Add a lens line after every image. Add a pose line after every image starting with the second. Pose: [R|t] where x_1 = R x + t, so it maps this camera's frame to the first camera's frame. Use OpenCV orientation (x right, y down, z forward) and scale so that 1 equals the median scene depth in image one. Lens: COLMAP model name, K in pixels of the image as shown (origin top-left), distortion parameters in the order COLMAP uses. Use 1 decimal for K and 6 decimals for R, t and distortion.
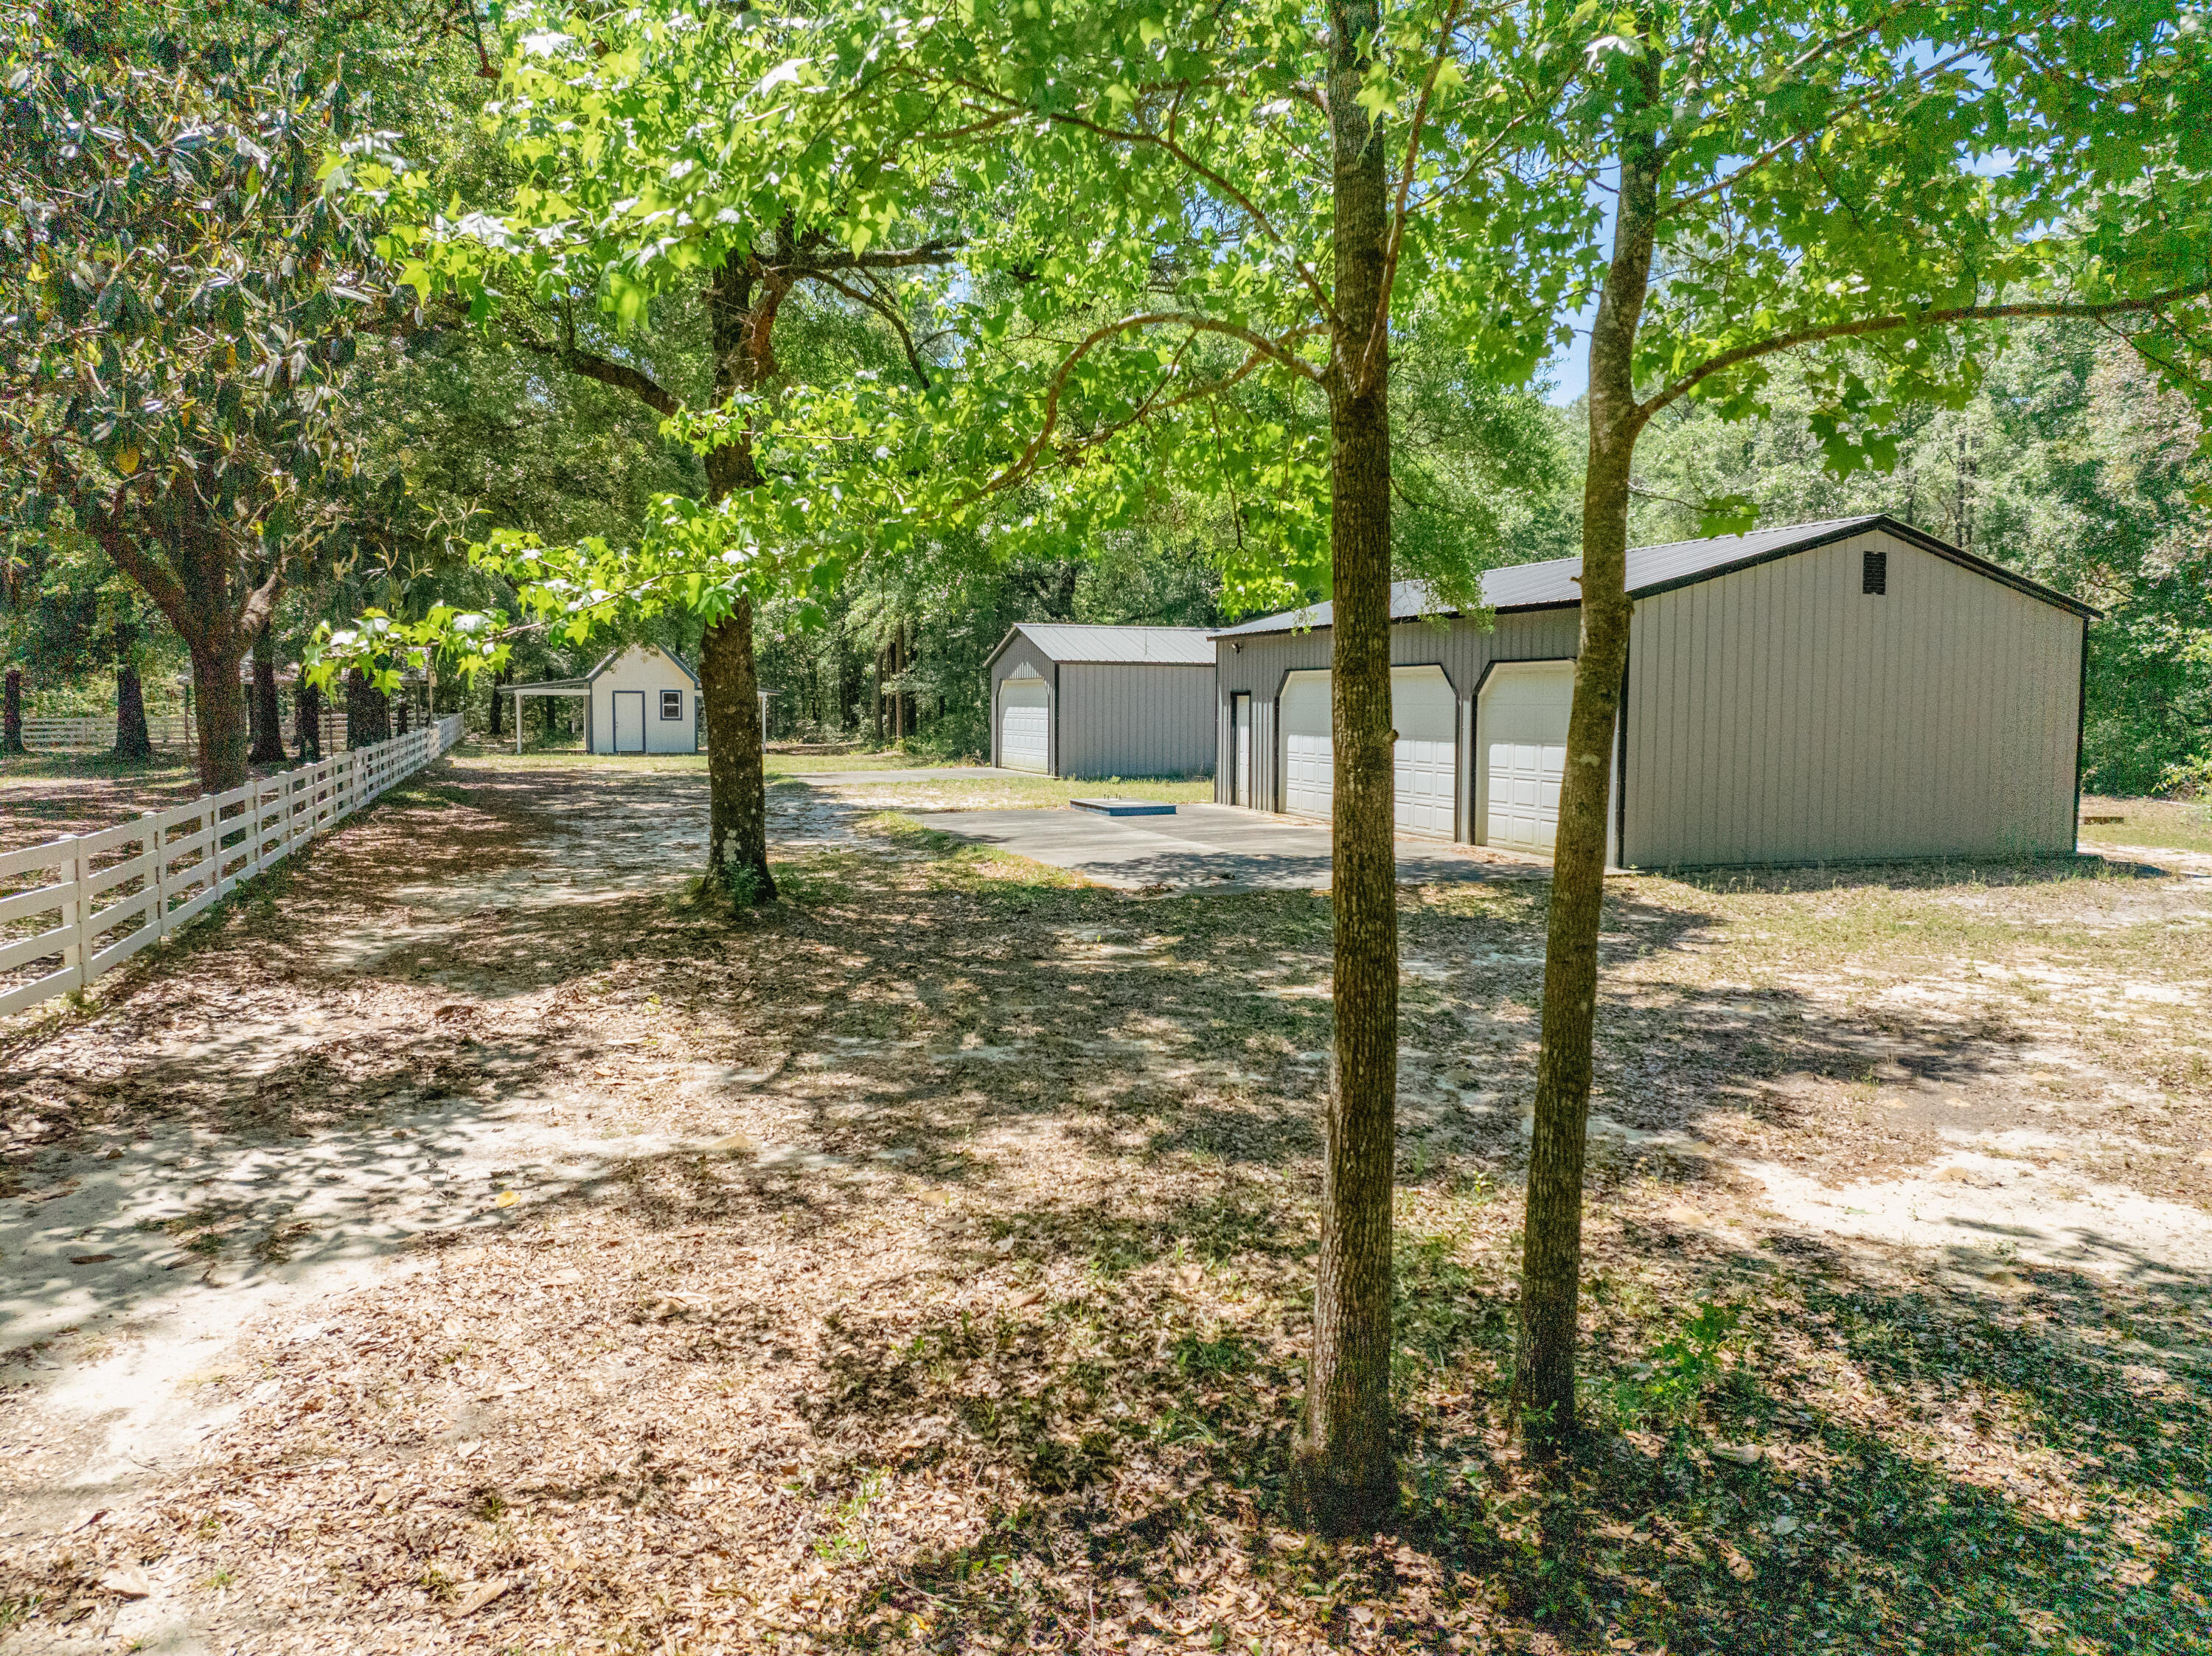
lens RADIAL K [[1546.3, 0, 1125.7], [0, 1546.3, 816.6], [0, 0, 1]] dist [-0.045466, 0.013567]
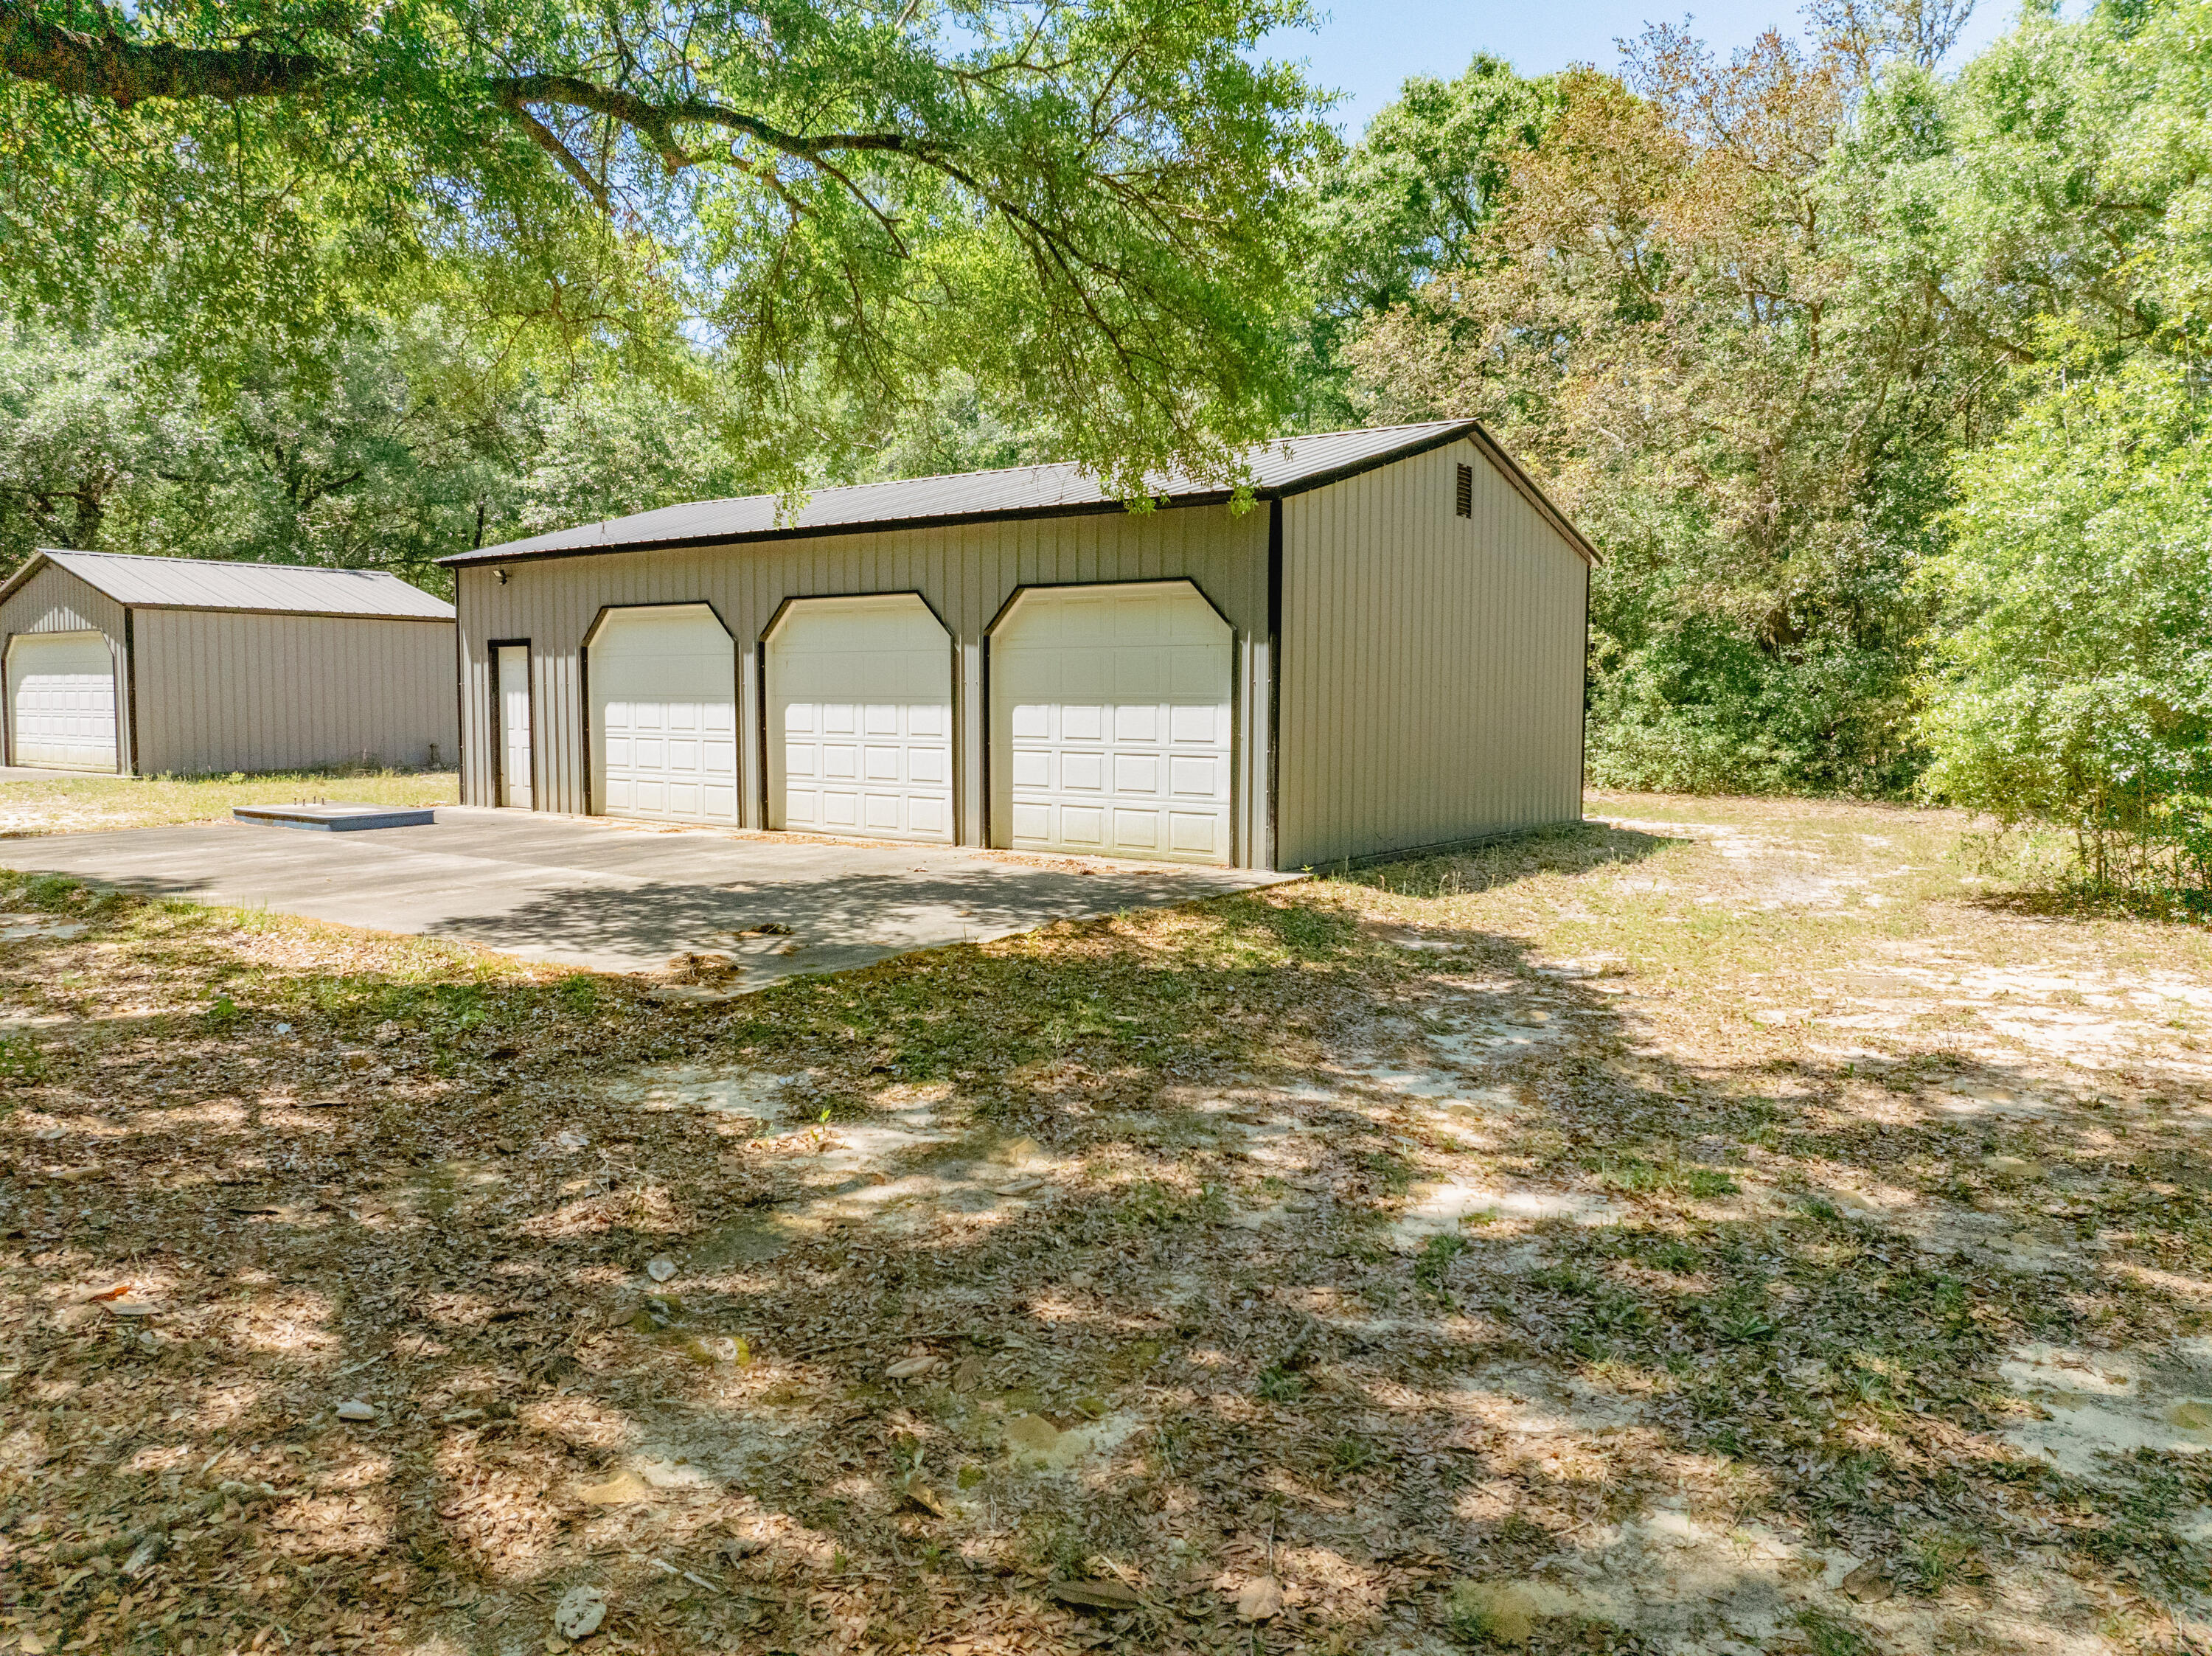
lens RADIAL K [[1546.3, 0, 1096.2], [0, 1546.3, 834.2], [0, 0, 1]] dist [-0.045466, 0.013567]
pose [[0.824432, -0.050845, 0.563672, -0.129665], [0.039514, 0.998697, 0.032291, -0.008852], [-0.564579, -0.004349, 0.825367, 0.374366]]
